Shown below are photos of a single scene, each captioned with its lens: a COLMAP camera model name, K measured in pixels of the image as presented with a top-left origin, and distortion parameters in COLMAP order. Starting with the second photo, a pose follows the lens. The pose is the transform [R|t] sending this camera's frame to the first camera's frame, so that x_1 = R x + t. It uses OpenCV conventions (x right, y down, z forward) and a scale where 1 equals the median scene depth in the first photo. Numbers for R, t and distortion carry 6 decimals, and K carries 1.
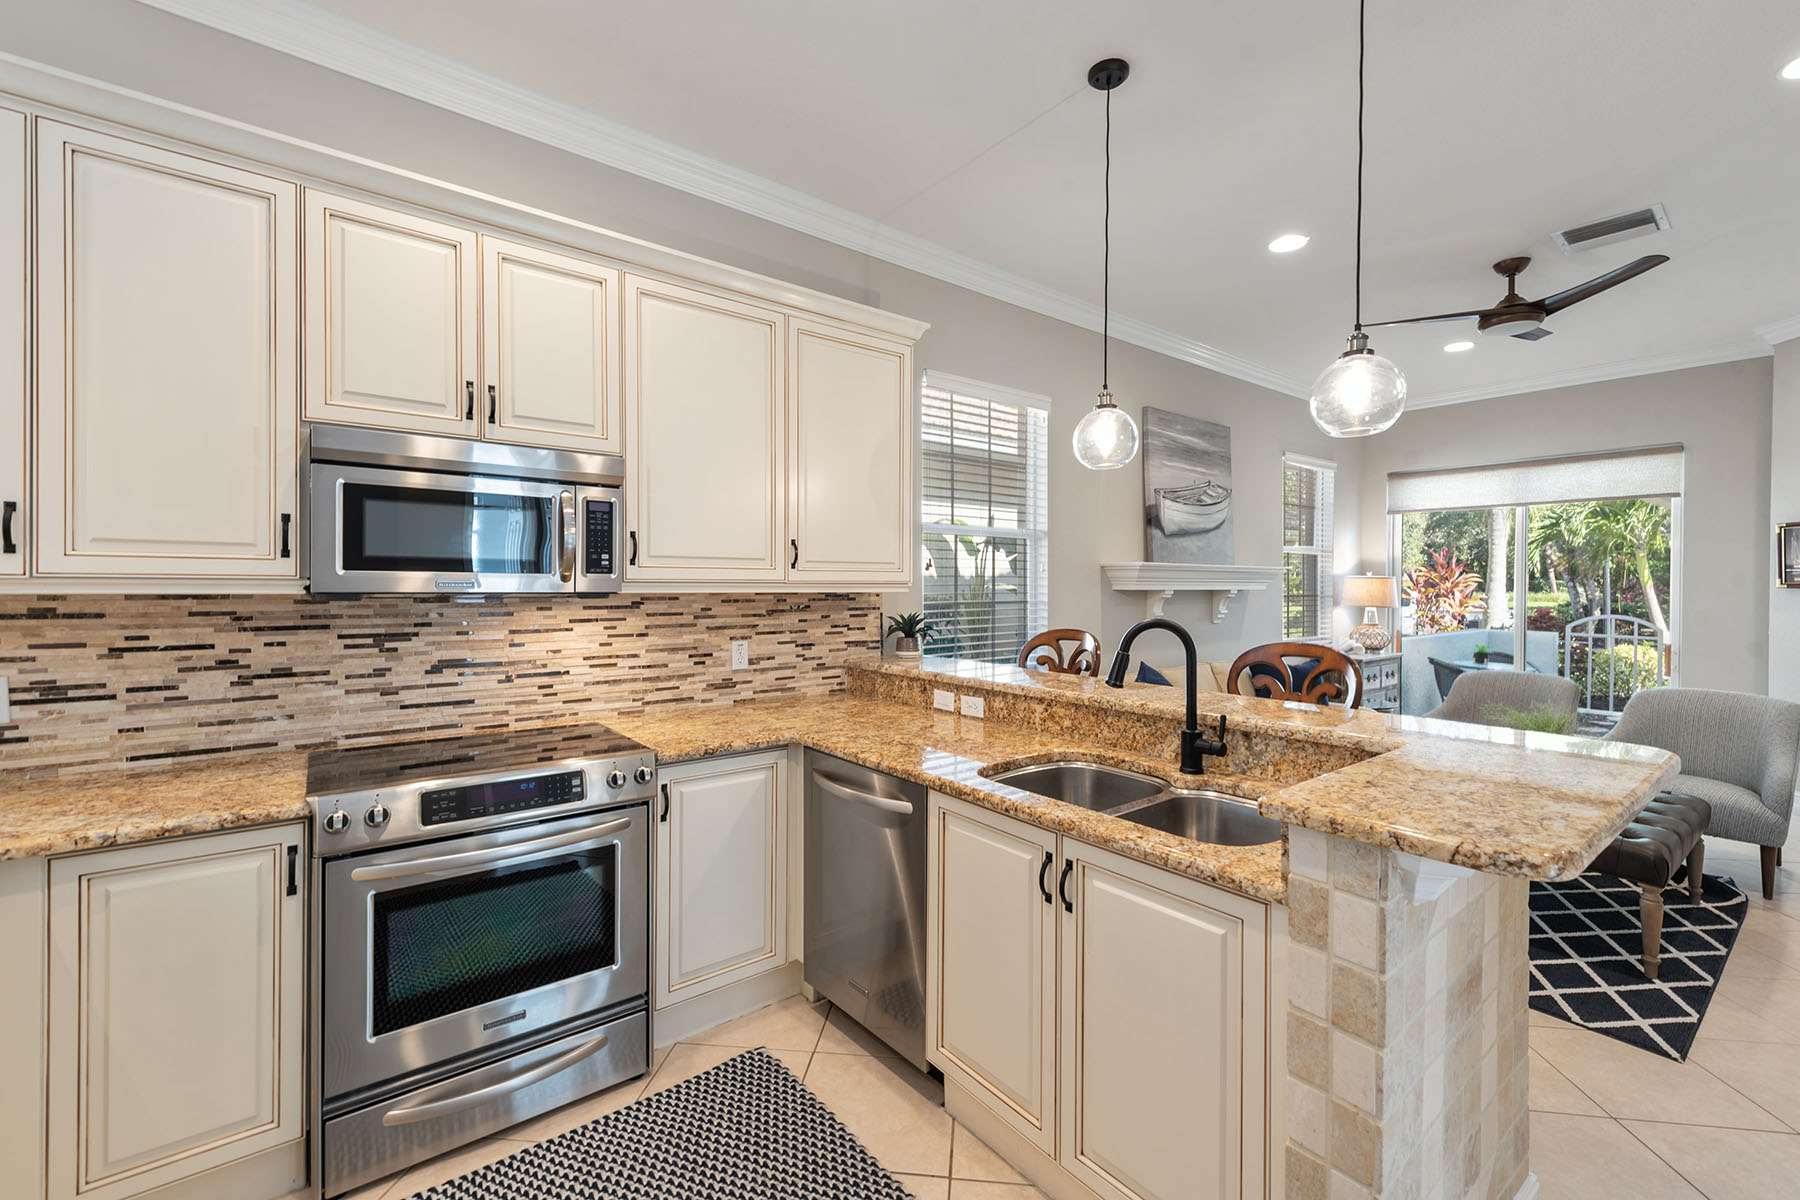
lens RADIAL K [[746.2, 0, 888.2], [0, 746.2, 591.4], [0, 0, 1]] dist [0.003674, -0.000874]
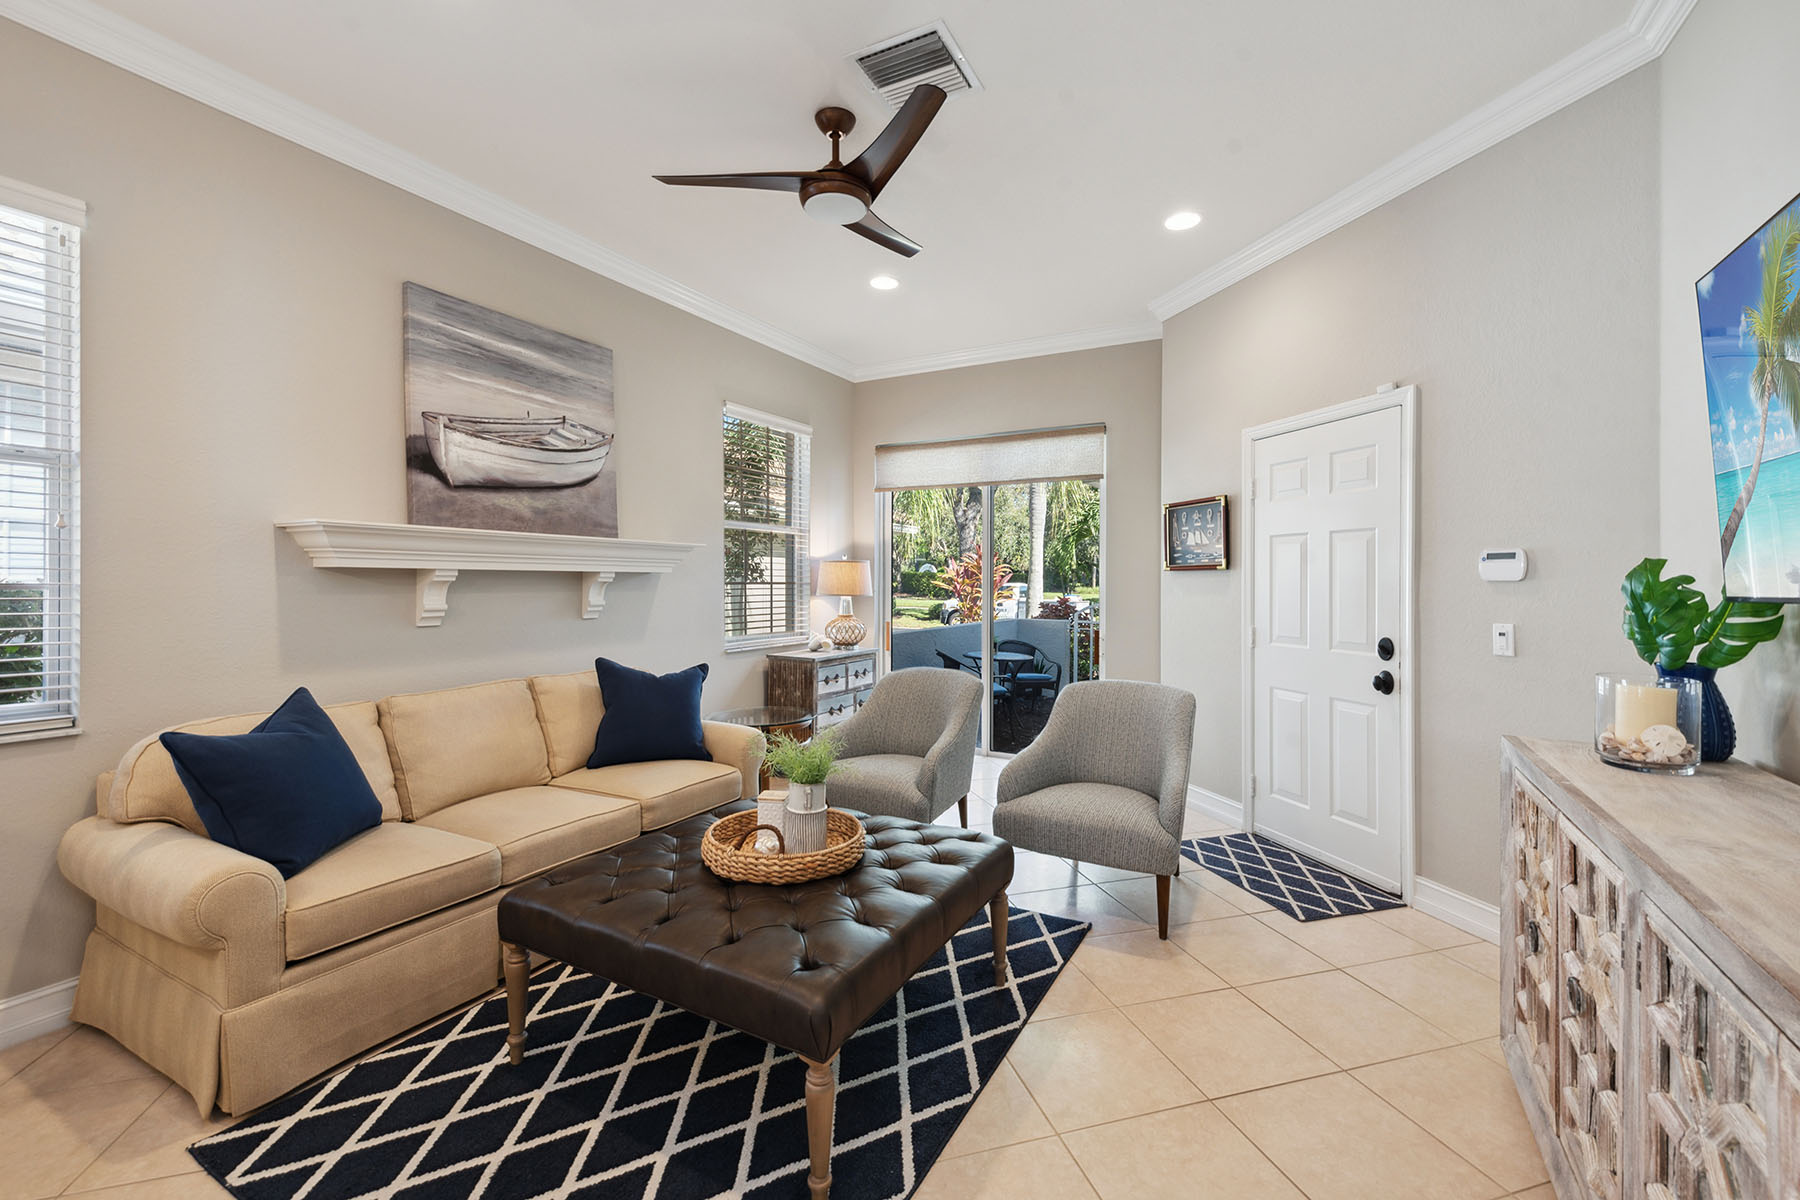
lens RADIAL K [[767.8, 0, 883.6], [0, 767.8, 588.0], [0, 0, 1]] dist [-0.003256, -0.000662]
pose [[0.914643, -0.002919, 0.404251, 0.420613], [0.001863, 0.999994, 0.003006, 0.012197], [-0.404257, -0.001996, 0.914643, 0.220247]]
